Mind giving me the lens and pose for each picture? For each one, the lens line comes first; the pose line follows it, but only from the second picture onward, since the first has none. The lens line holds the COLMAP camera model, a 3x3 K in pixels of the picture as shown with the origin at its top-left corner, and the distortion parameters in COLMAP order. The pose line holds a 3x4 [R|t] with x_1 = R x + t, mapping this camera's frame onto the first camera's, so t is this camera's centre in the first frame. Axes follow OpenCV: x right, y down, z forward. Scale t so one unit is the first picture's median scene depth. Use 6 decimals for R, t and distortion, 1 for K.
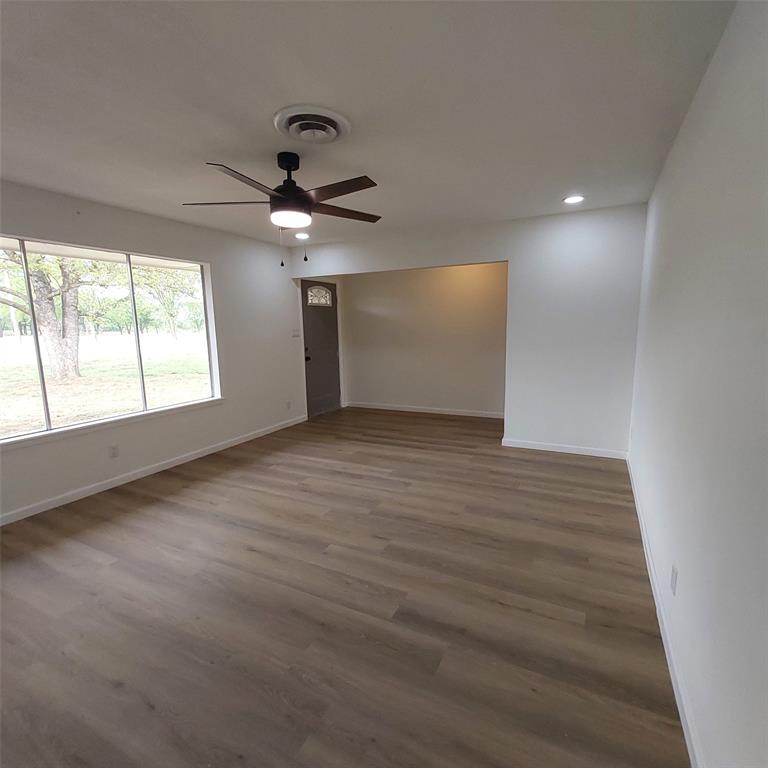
lens RADIAL K [[405.2, 0, 393.6], [0, 405.2, 387.6], [0, 0, 1]] dist [0.003367, 0.000913]
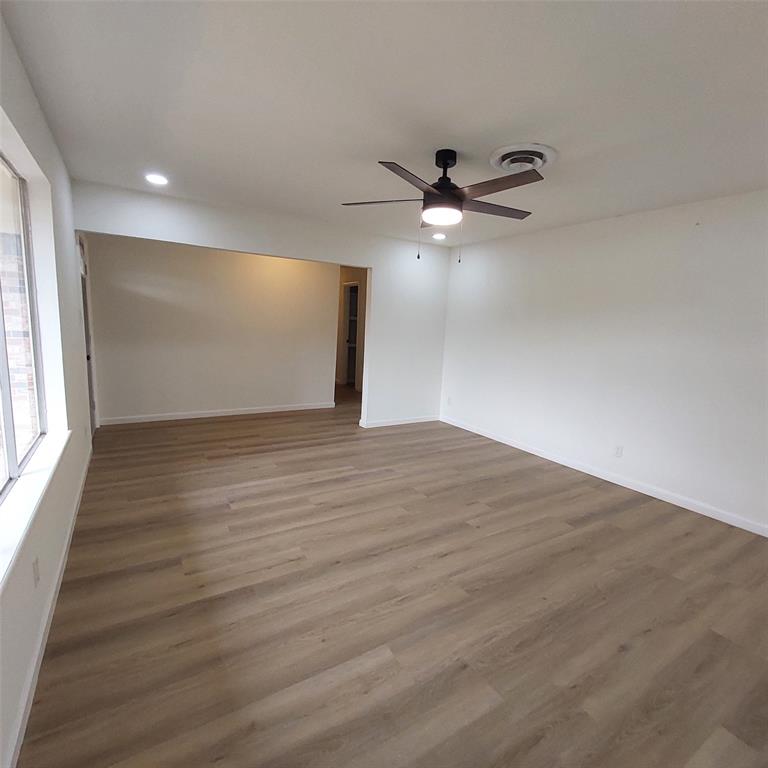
lens RADIAL K [[405.2, 0, 393.6], [0, 405.2, 387.6], [0, 0, 1]] dist [0.003367, 0.000913]
pose [[0.512568, -0.087840, 0.854142, -0.829493], [0.071403, 0.995669, 0.059546, -0.042926], [-0.855672, 0.030467, 0.516620, 0.411398]]
